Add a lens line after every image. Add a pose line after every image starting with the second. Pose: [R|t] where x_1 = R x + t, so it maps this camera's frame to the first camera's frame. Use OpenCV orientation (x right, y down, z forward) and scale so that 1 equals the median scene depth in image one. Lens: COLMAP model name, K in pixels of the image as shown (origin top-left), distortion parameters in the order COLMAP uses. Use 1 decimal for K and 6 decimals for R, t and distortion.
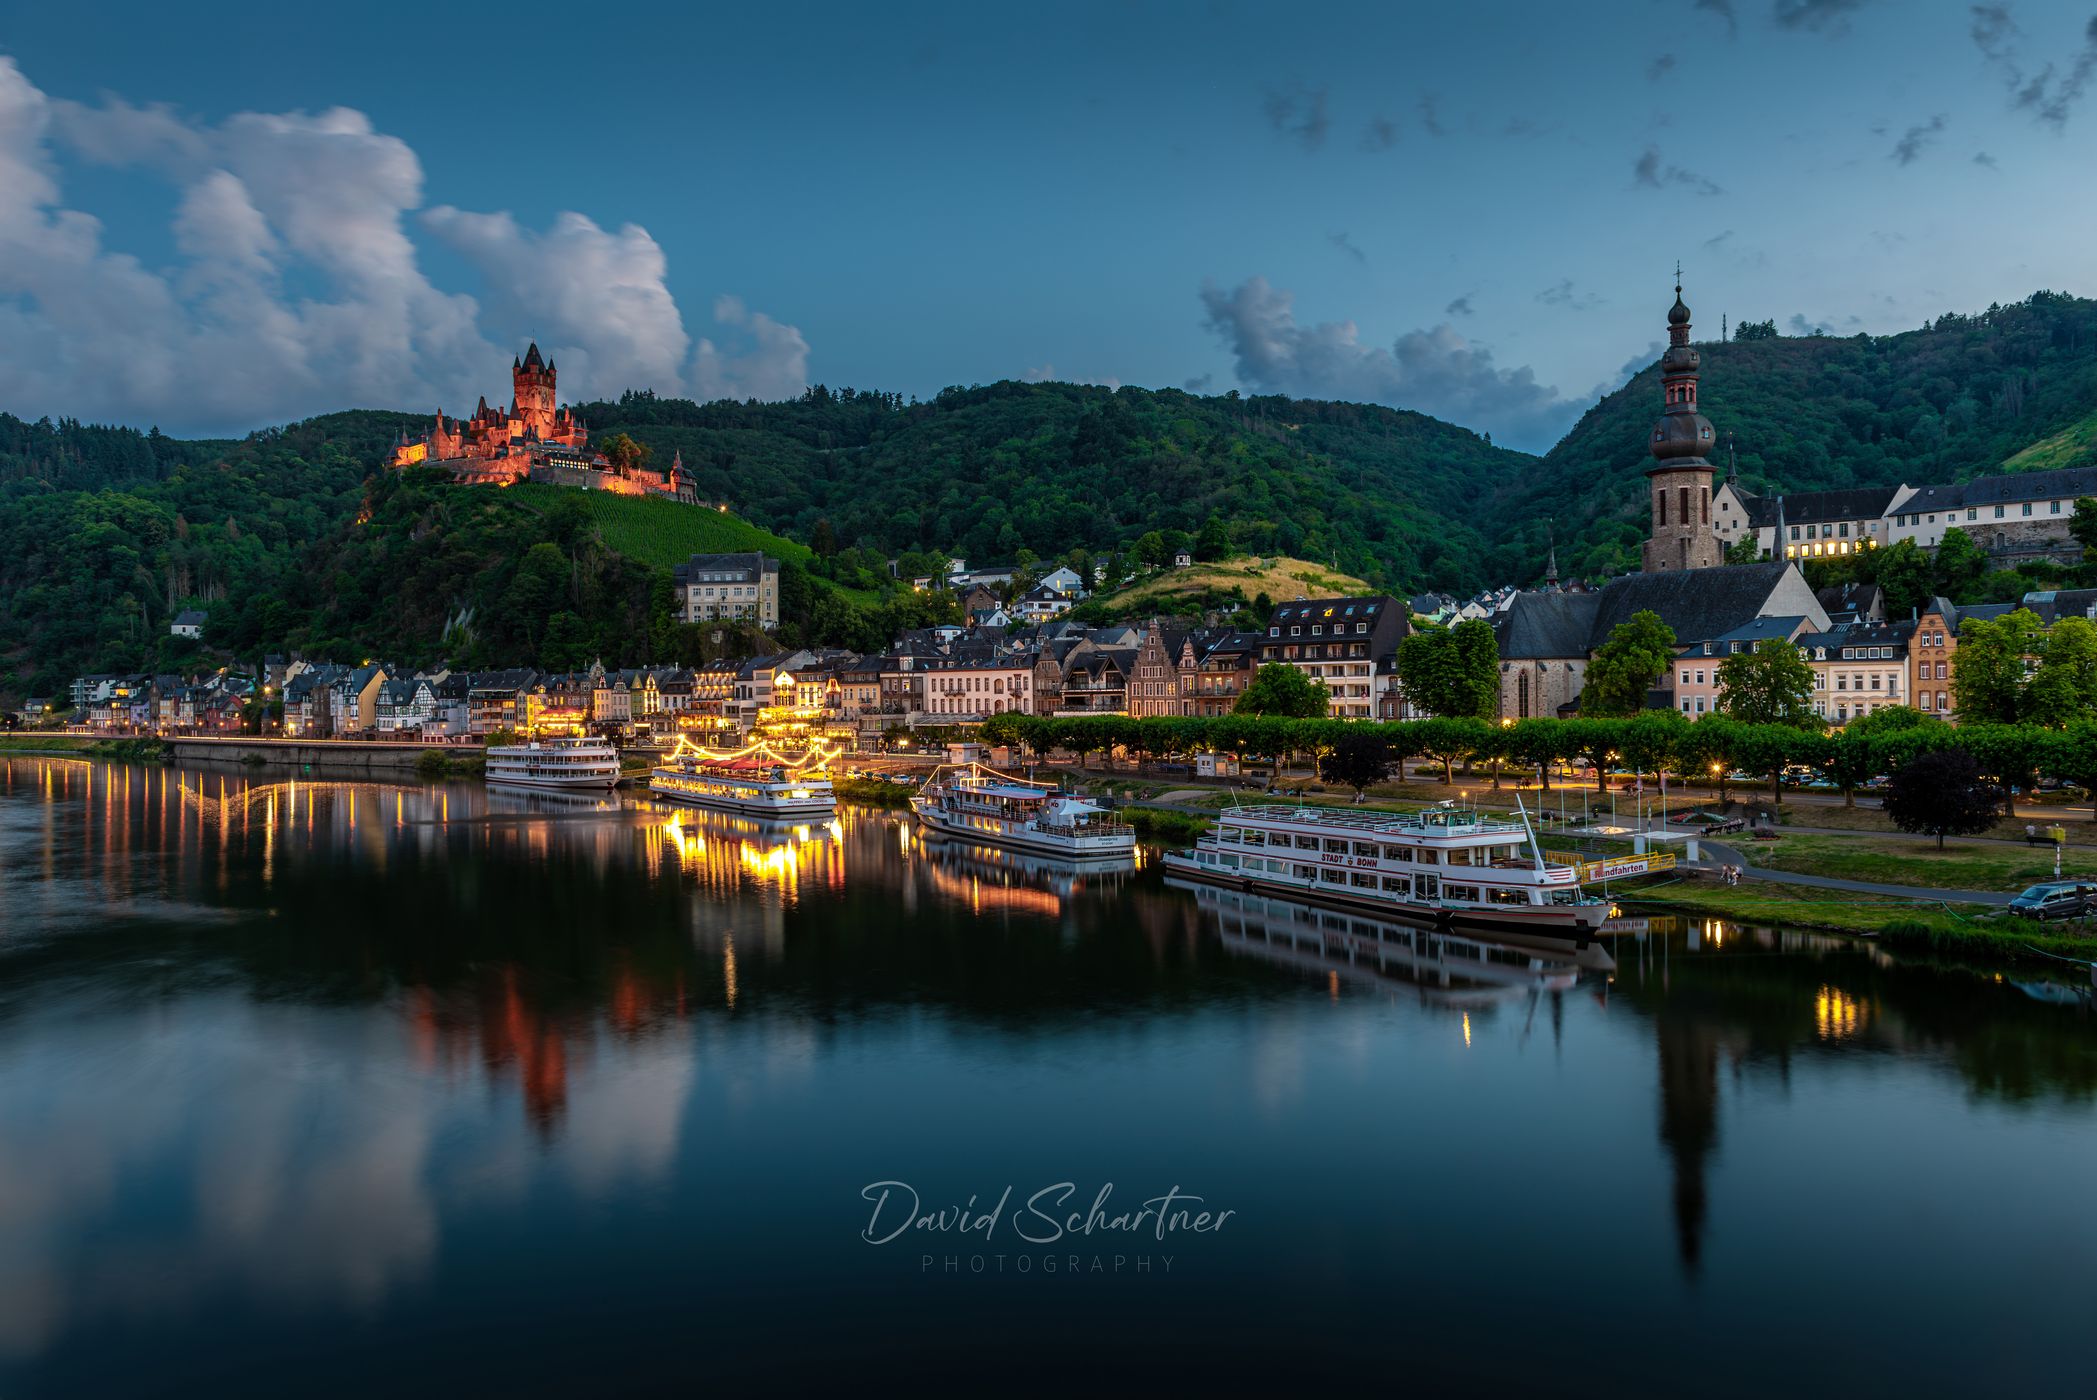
lens RADIAL K [[1513.1, 0, 1048.5], [0, 1513.1, 700.0], [0, 0, 1]] dist [-0.006571, -0.001580]
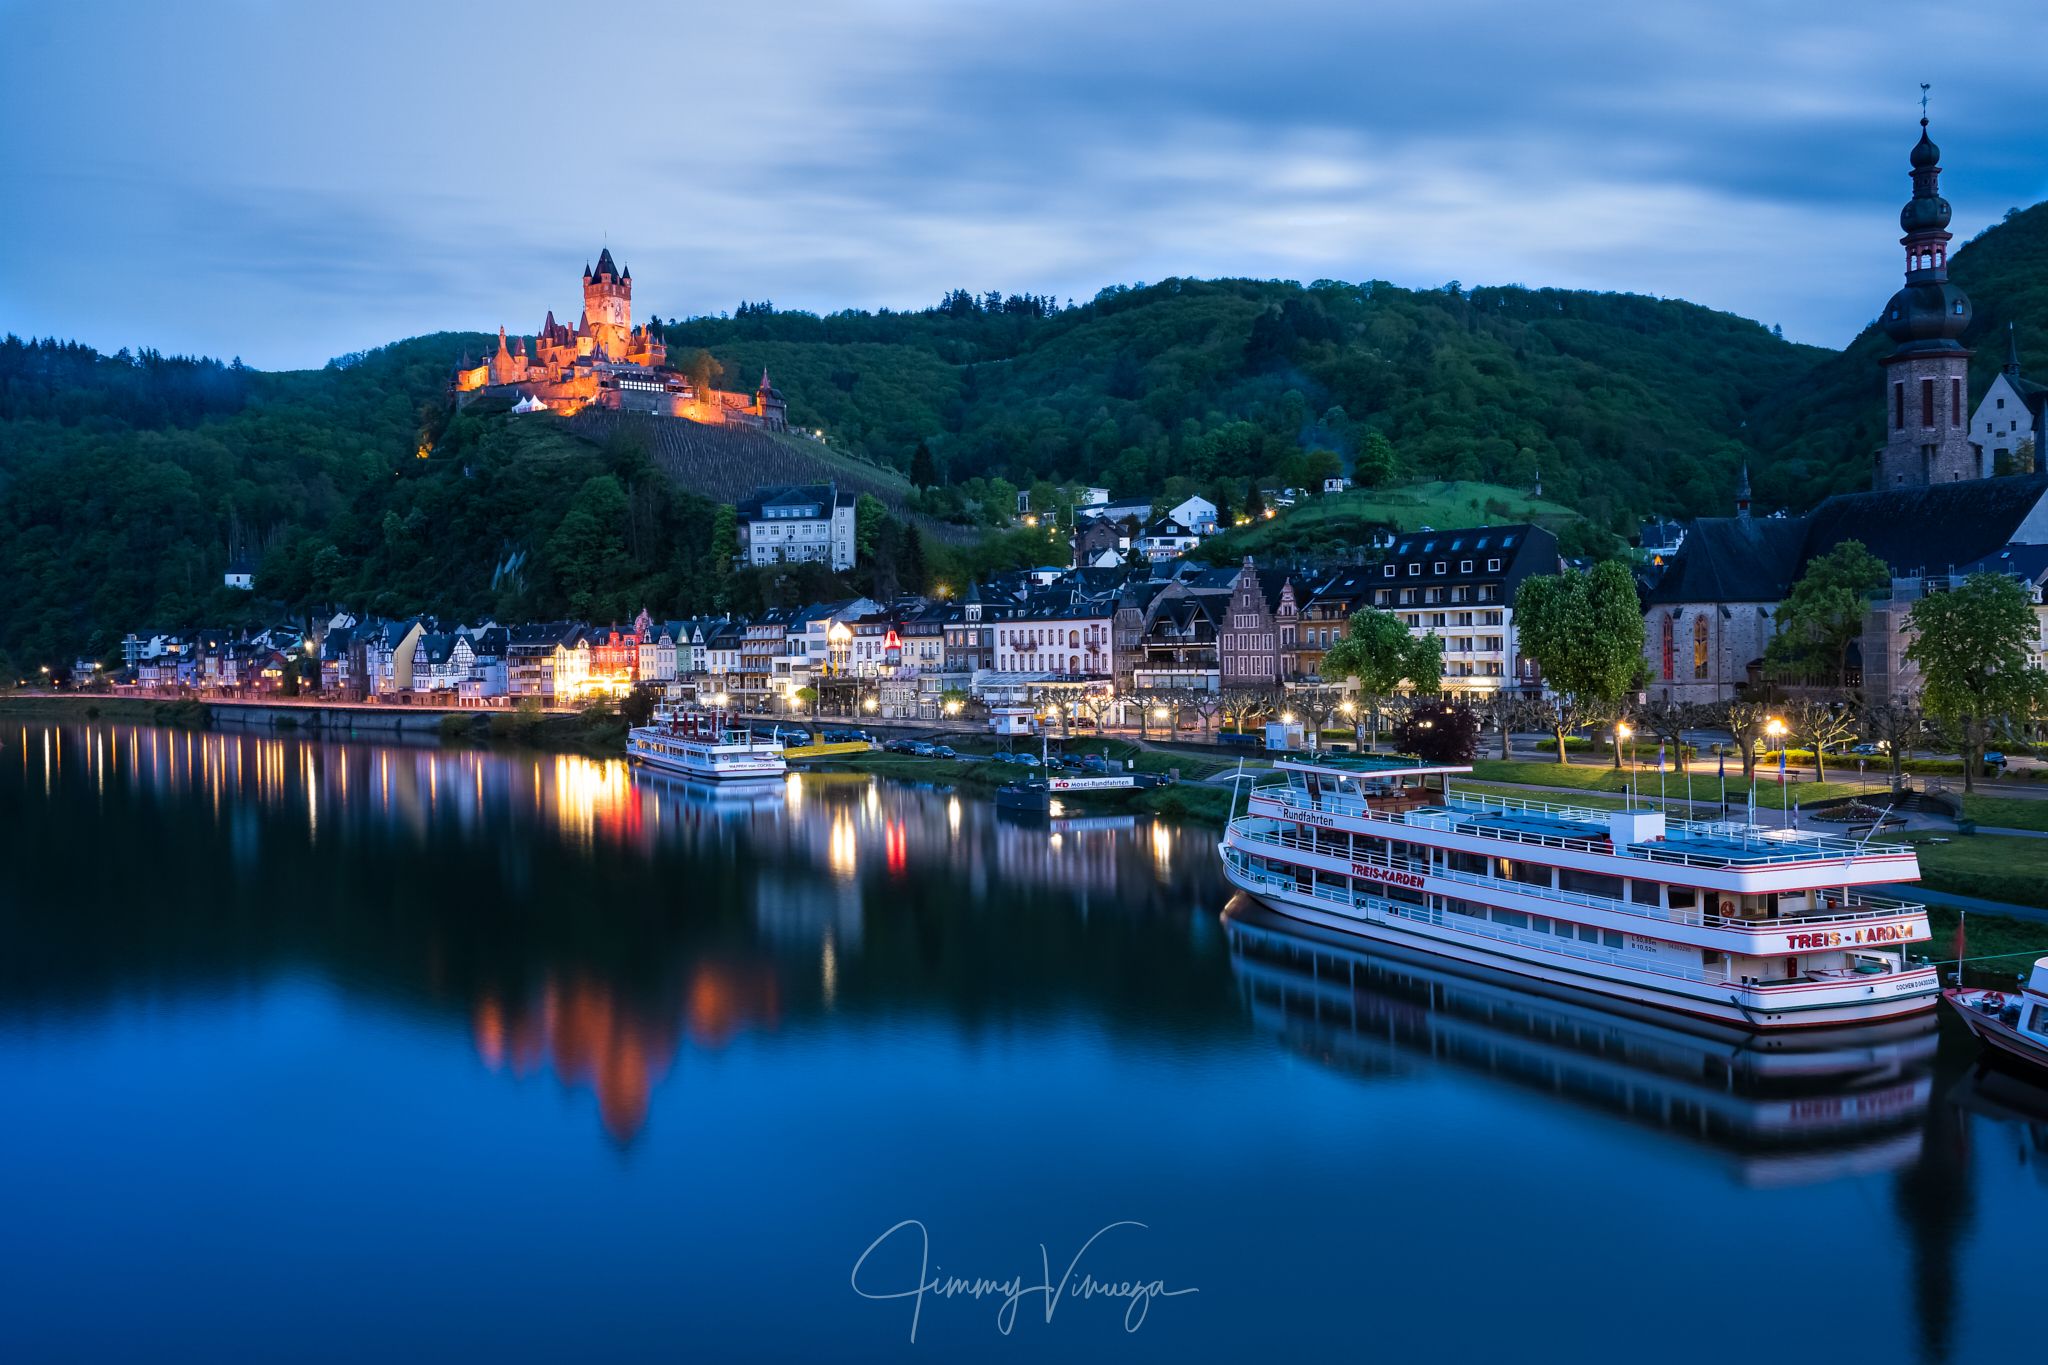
lens RADIAL K [[1754.0, 0, 1024.0], [0, 1754.0, 682.5], [0, 0, 1]] dist [0.003745, 0.001688]
pose [[0.991979, -0.001118, -0.126395, 0.045011], [0.003208, 0.999862, 0.016328, -0.000790], [0.126359, -0.016603, 0.991846, 0.028037]]
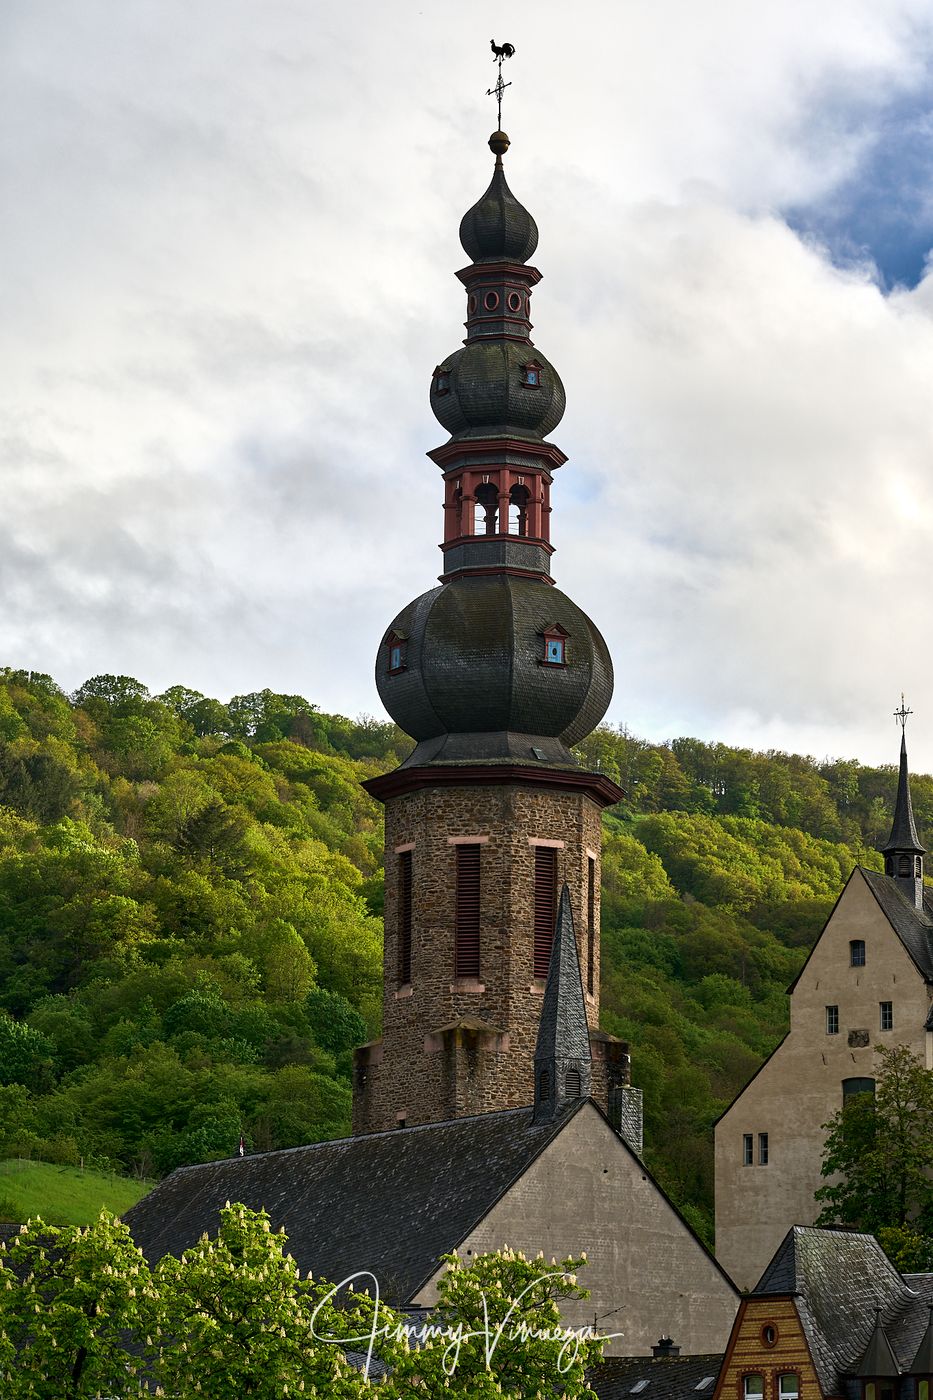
lens RADIAL K [[4489.8, 0, 466.5], [0, 4489.8, 700.0], [0, 0, 1]] dist [0.039281, 0.461020]
pose [[0.995372, 0.039327, 0.087685, 0.210125], [-0.020502, 0.978326, -0.206052, -0.000999], [-0.093888, 0.203301, 0.974604, 0.132777]]
